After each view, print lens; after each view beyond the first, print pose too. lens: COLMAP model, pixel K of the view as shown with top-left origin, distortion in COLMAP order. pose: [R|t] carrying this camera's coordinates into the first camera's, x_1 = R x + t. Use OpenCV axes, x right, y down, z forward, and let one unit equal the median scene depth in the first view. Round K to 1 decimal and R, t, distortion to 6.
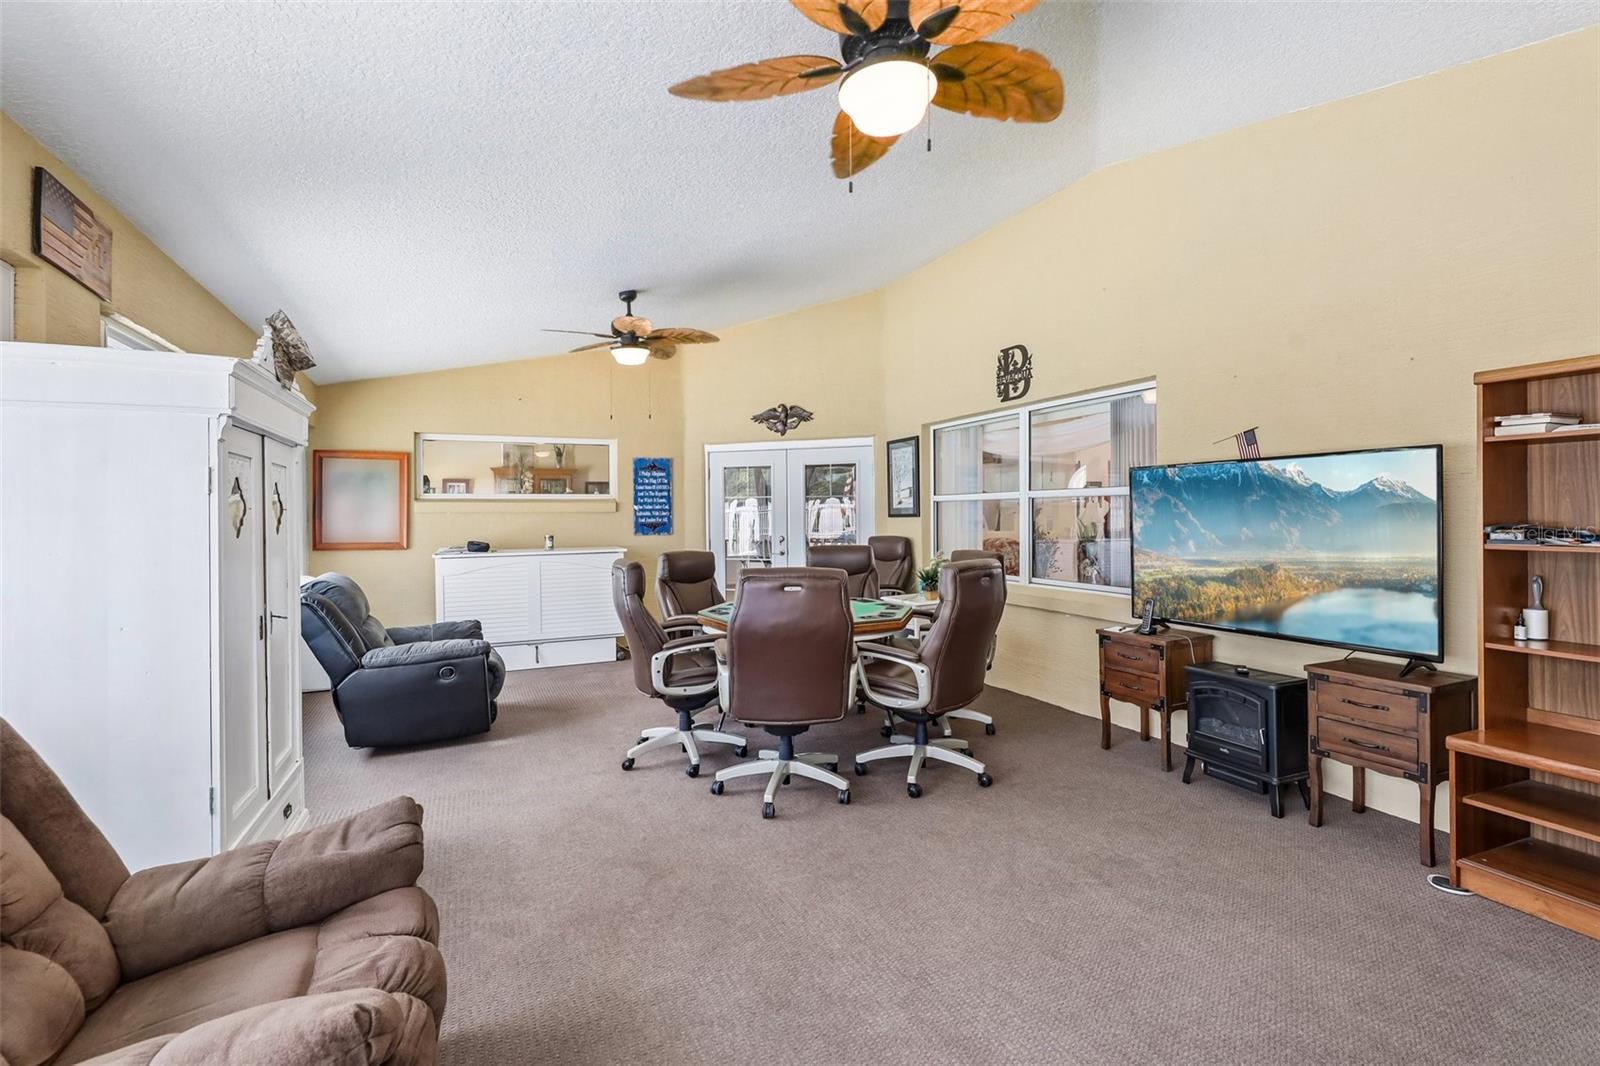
lens RADIAL K [[719.7, 0, 801.2], [0, 719.7, 516.6], [0, 0, 1]] dist [-0.002756, -0.000236]
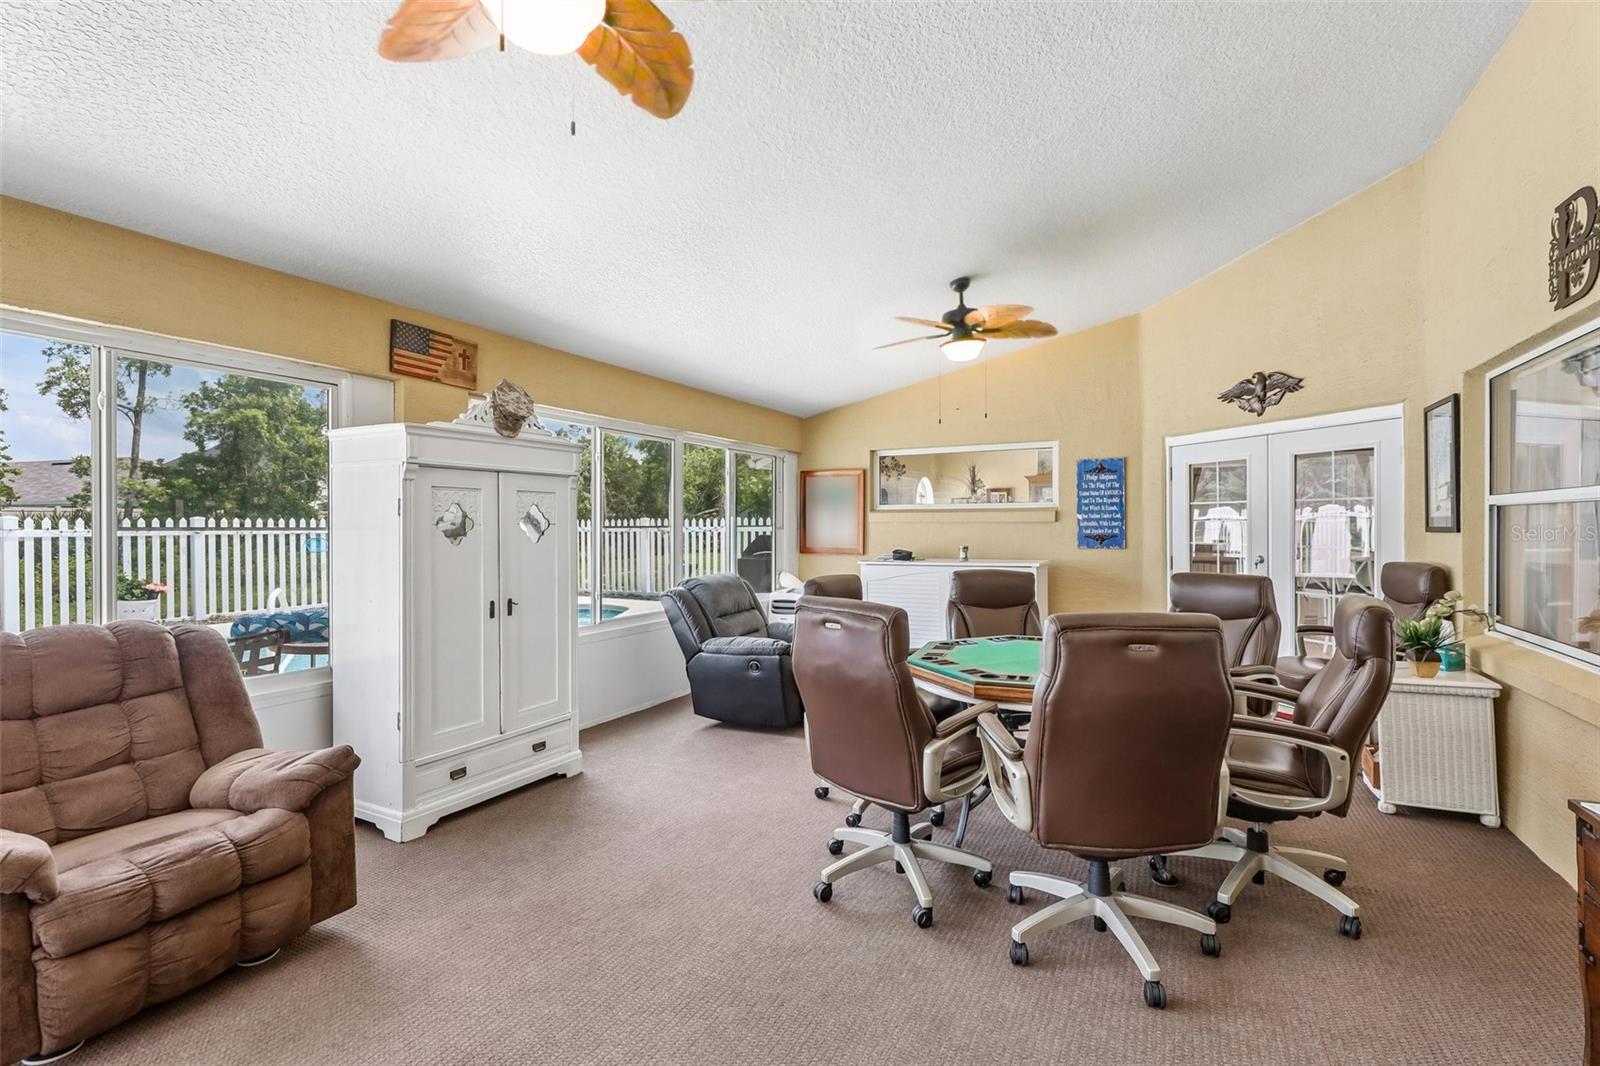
lens RADIAL K [[723.0, 0, 815.7], [0, 723.0, 529.8], [0, 0, 1]] dist [-0.004140, -0.000576]
pose [[0.638105, 0.011647, -0.769861, 0.255666], [-0.003445, 0.999919, 0.012273, -0.006661], [0.769942, -0.005179, 0.638093, 0.206526]]
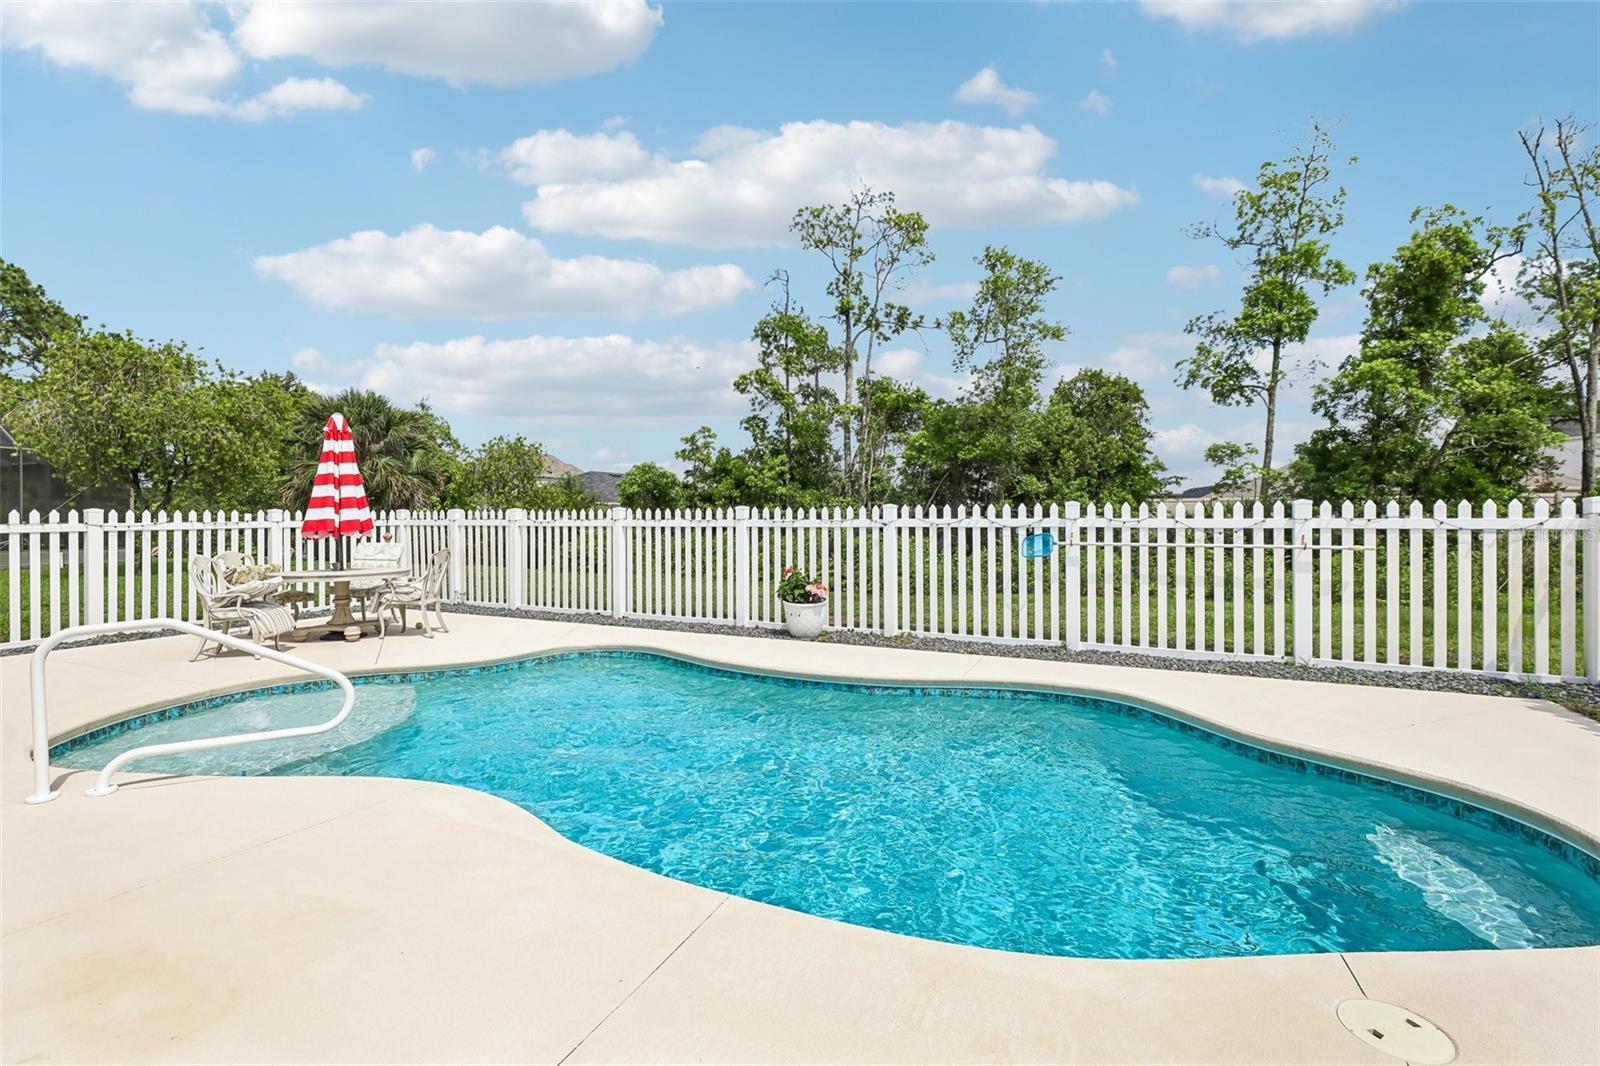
lens RADIAL K [[719.7, 0, 801.2], [0, 719.7, 516.6], [0, 0, 1]] dist [-0.002756, -0.000236]
pose [[-0.760654, 0.010465, -0.649074, -0.766398], [0.007763, 0.999945, 0.007024, 0.000039], [0.649111, 0.000304, -0.760693, 0.906085]]
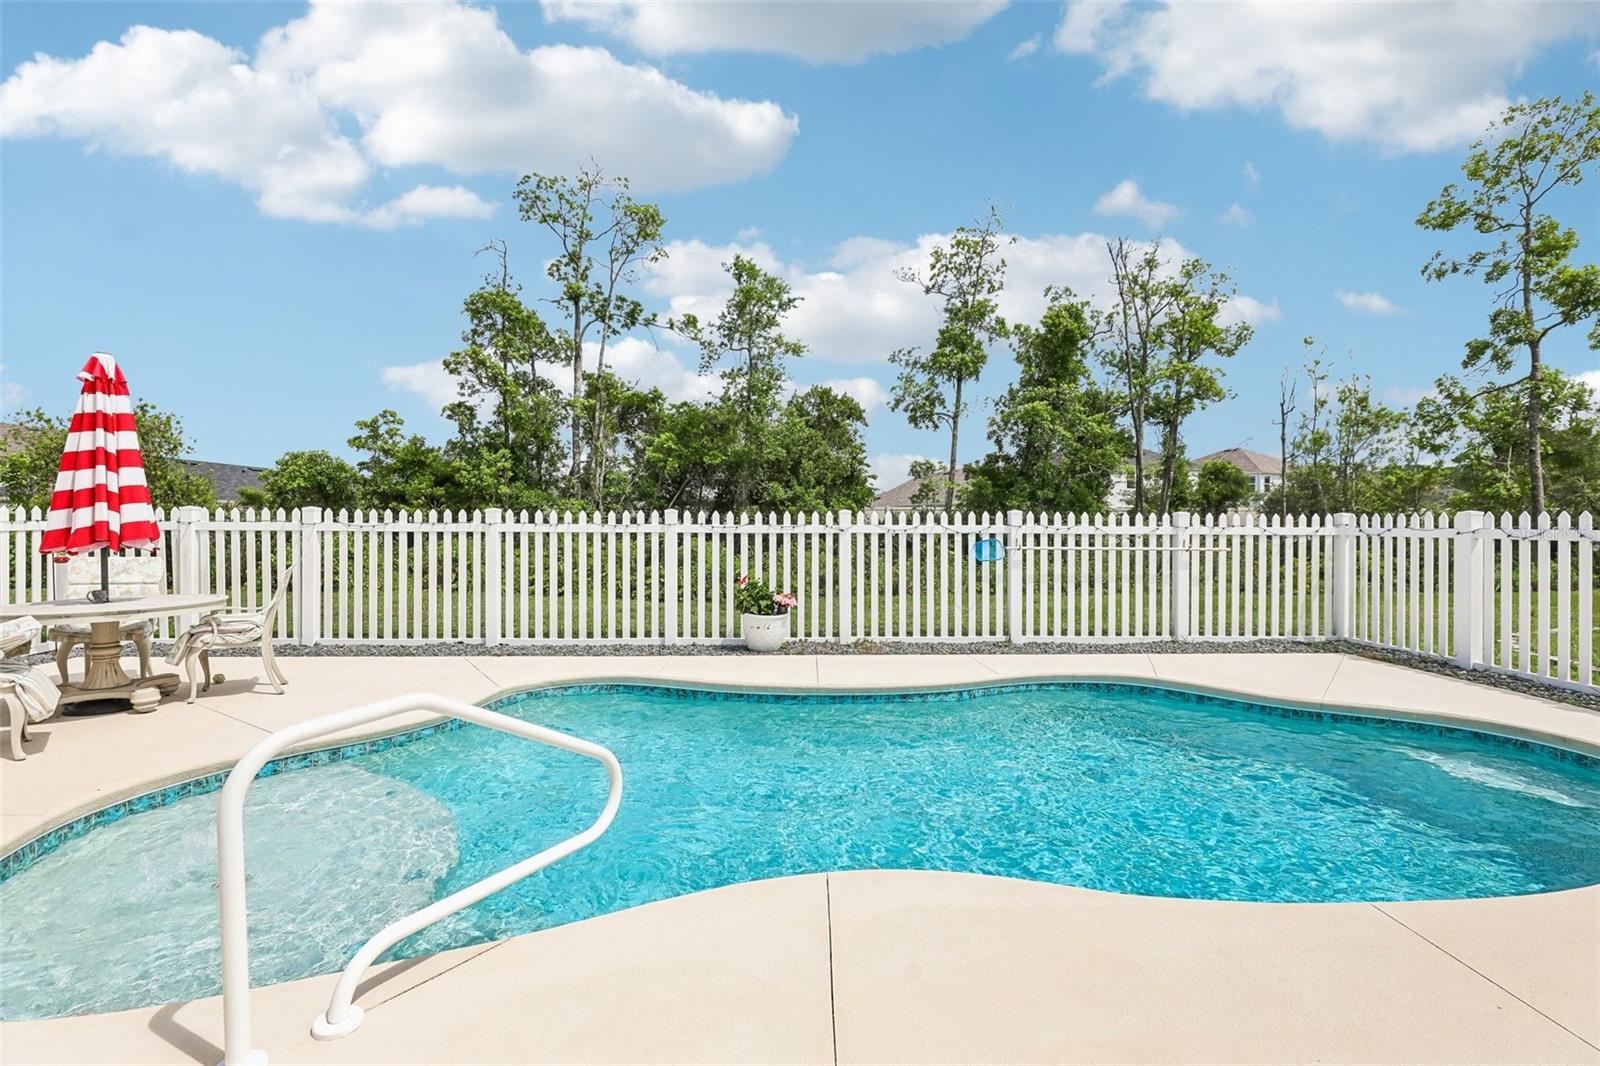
lens RADIAL K [[725.4, 0, 798.0], [0, 725.4, 524.2], [0, 0, 1]] dist [-0.003479, -0.000143]
pose [[-0.361420, 0.009681, -0.932353, -0.543792], [-0.004629, 0.999915, 0.012177, -0.001326], [0.932391, 0.008717, -0.361345, 0.496641]]
